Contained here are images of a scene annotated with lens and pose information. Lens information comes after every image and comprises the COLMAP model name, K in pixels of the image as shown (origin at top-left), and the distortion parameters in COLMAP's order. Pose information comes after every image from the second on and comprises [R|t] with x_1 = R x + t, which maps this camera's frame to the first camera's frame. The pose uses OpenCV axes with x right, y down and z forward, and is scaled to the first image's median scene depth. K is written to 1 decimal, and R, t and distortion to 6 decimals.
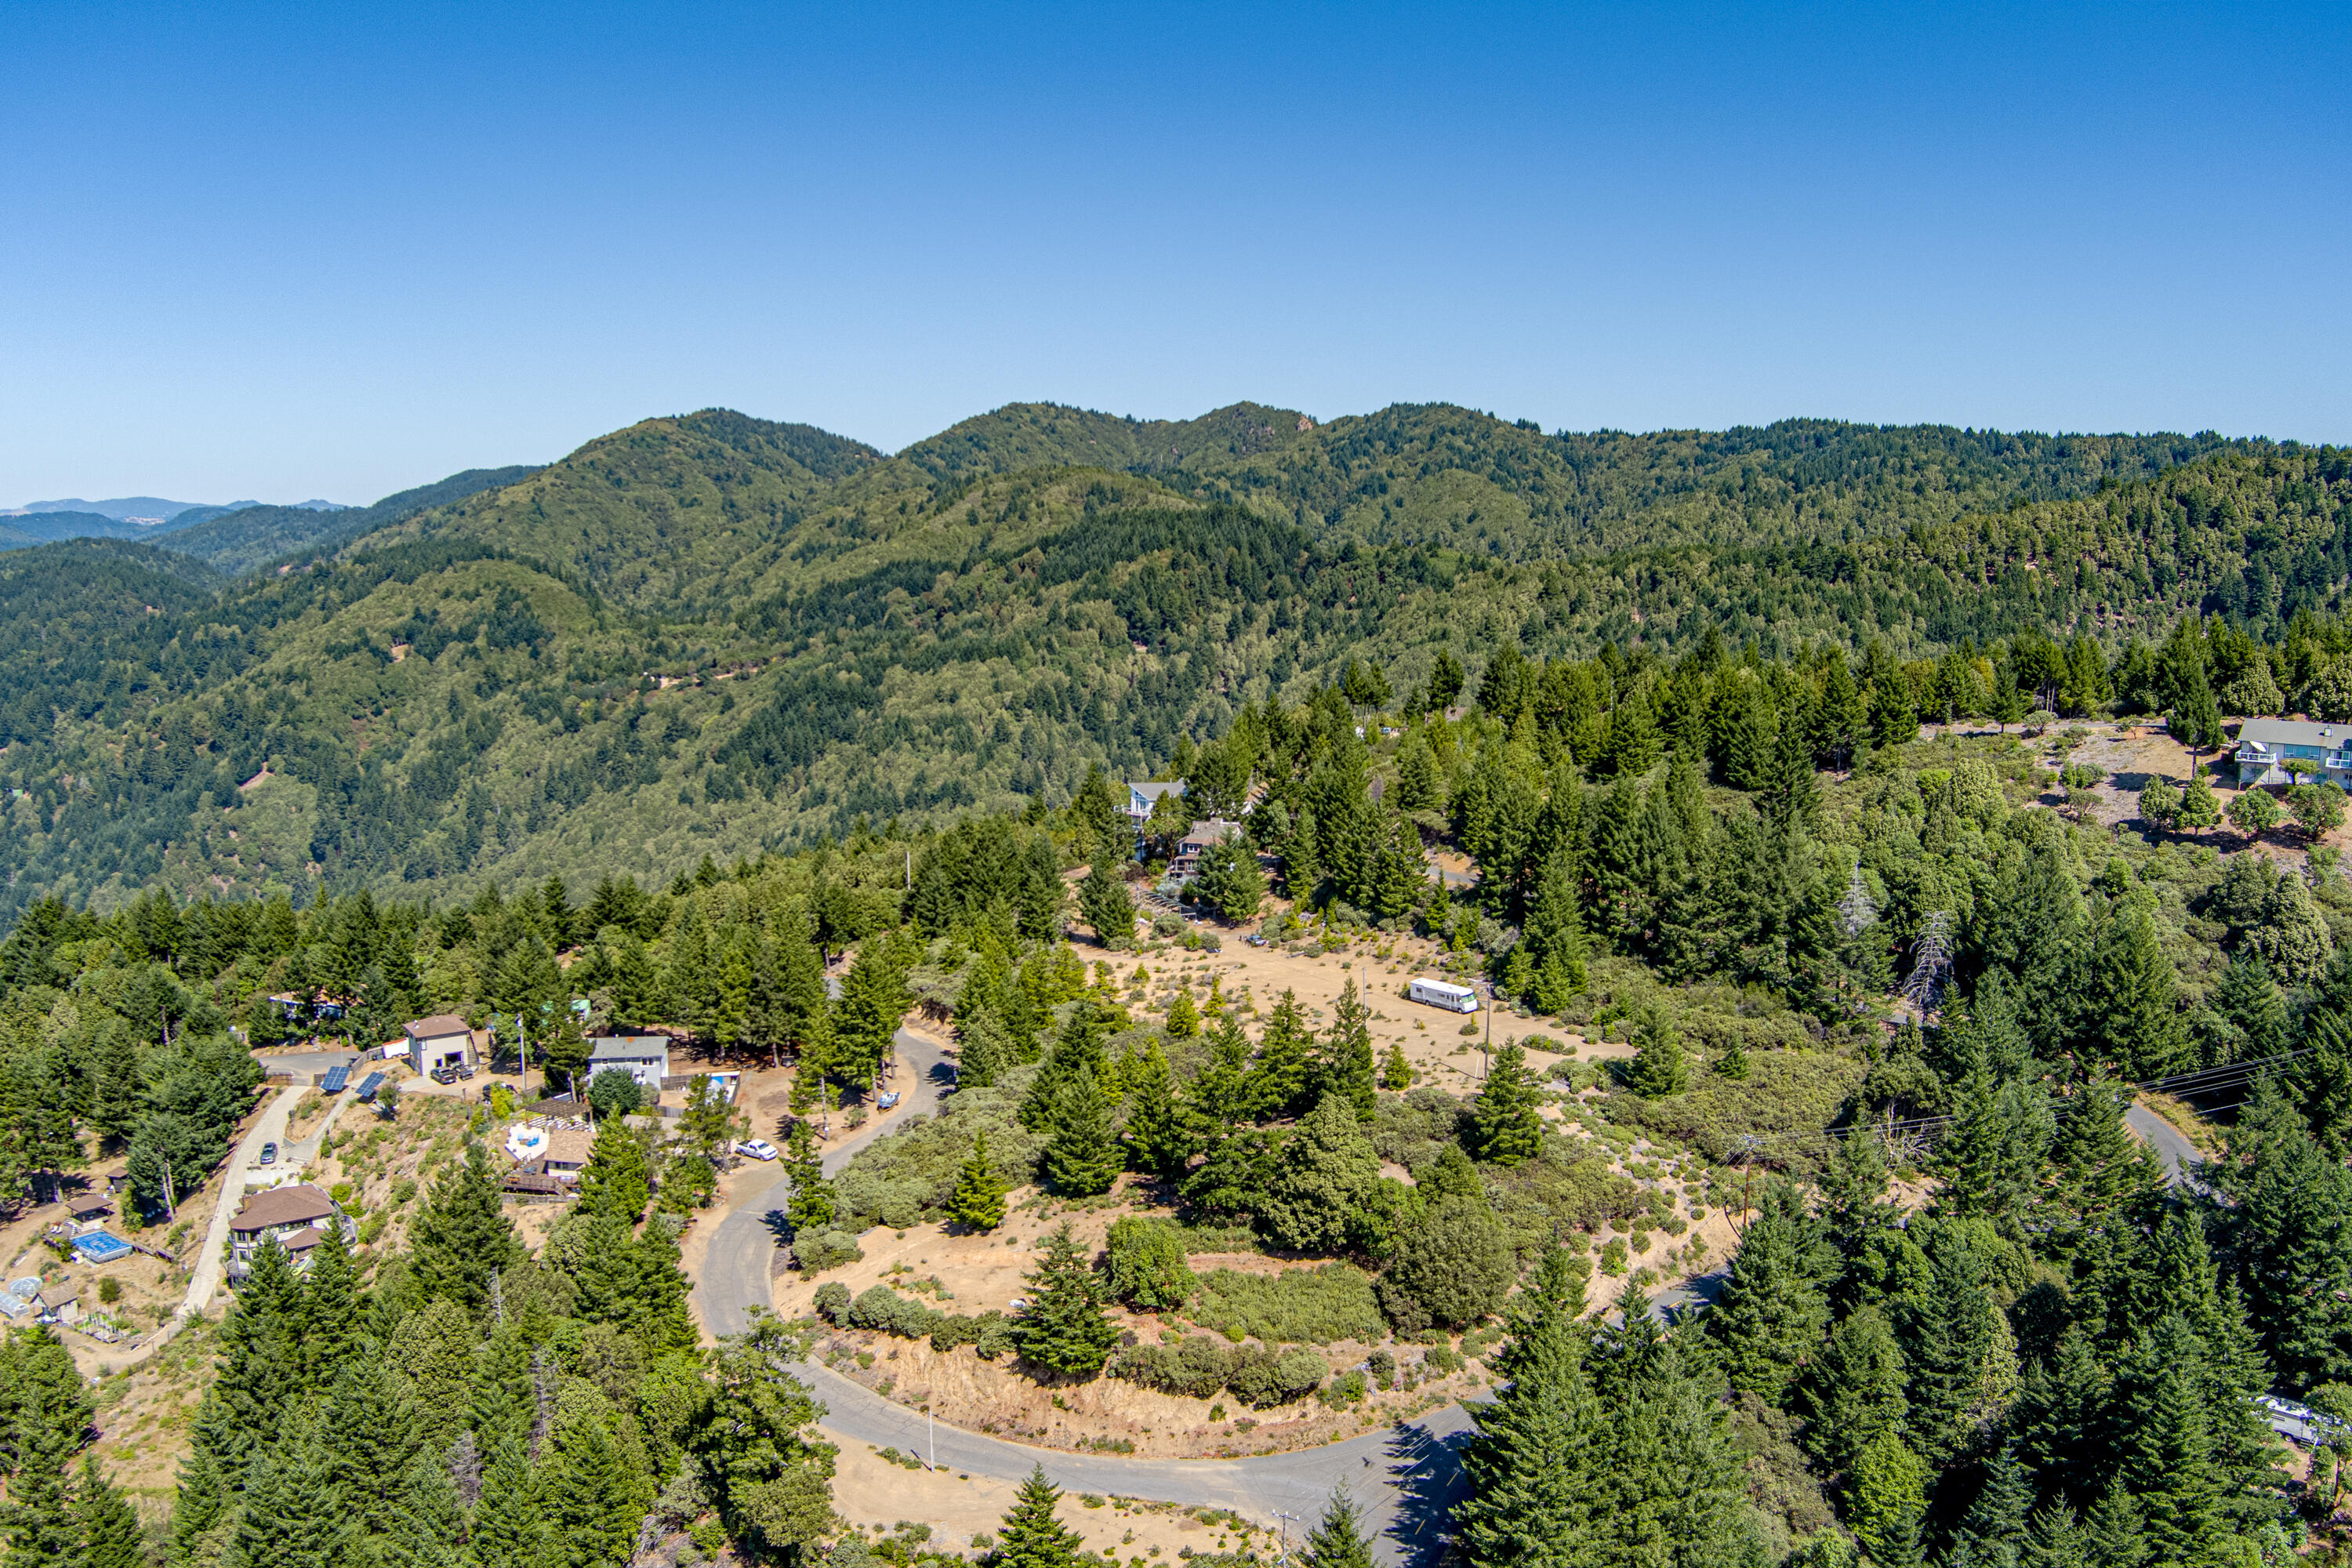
lens RADIAL K [[1891.6, 0, 1167.3], [0, 1891.6, 788.5], [0, 0, 1]] dist [-0.070996, 0.007401]
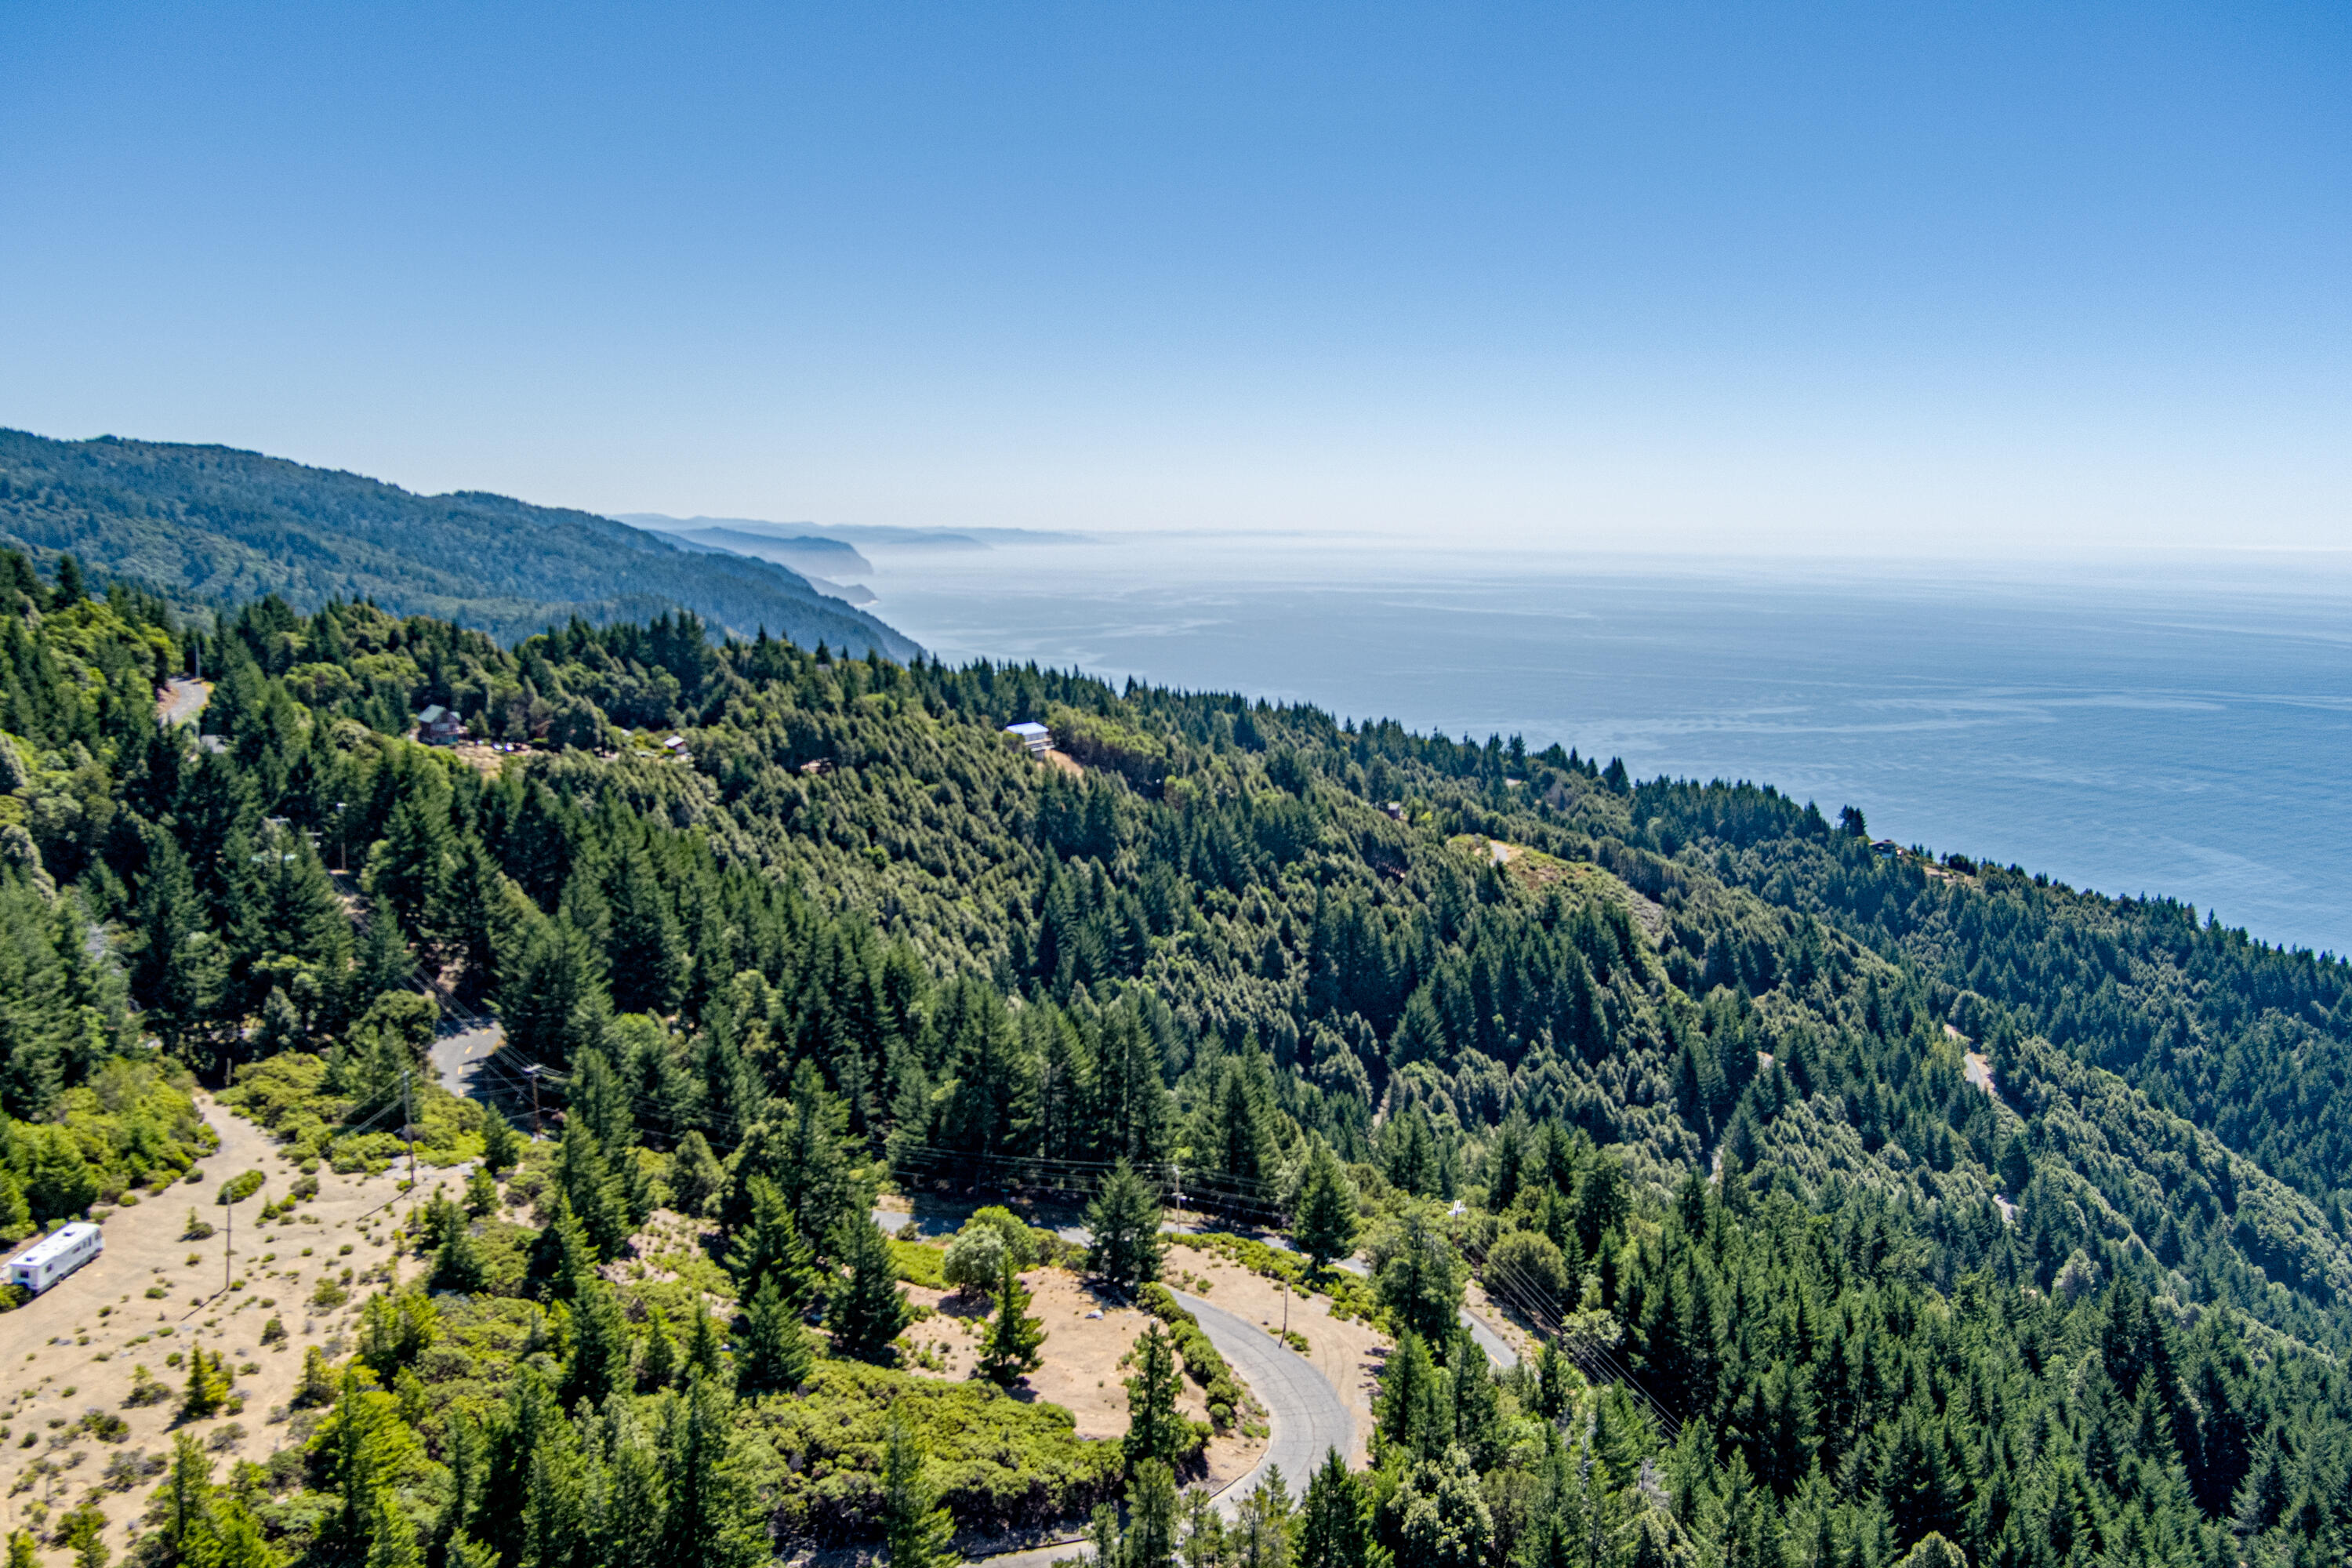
lens RADIAL K [[1891.6, 0, 1165.4], [0, 1891.6, 779.3], [0, 0, 1]] dist [-0.070996, 0.007401]
pose [[-0.740406, -0.099711, 0.664723, -0.111186], [0.086726, 0.966498, 0.241579, -0.034335], [-0.666541, 0.236515, -0.706954, 0.245698]]
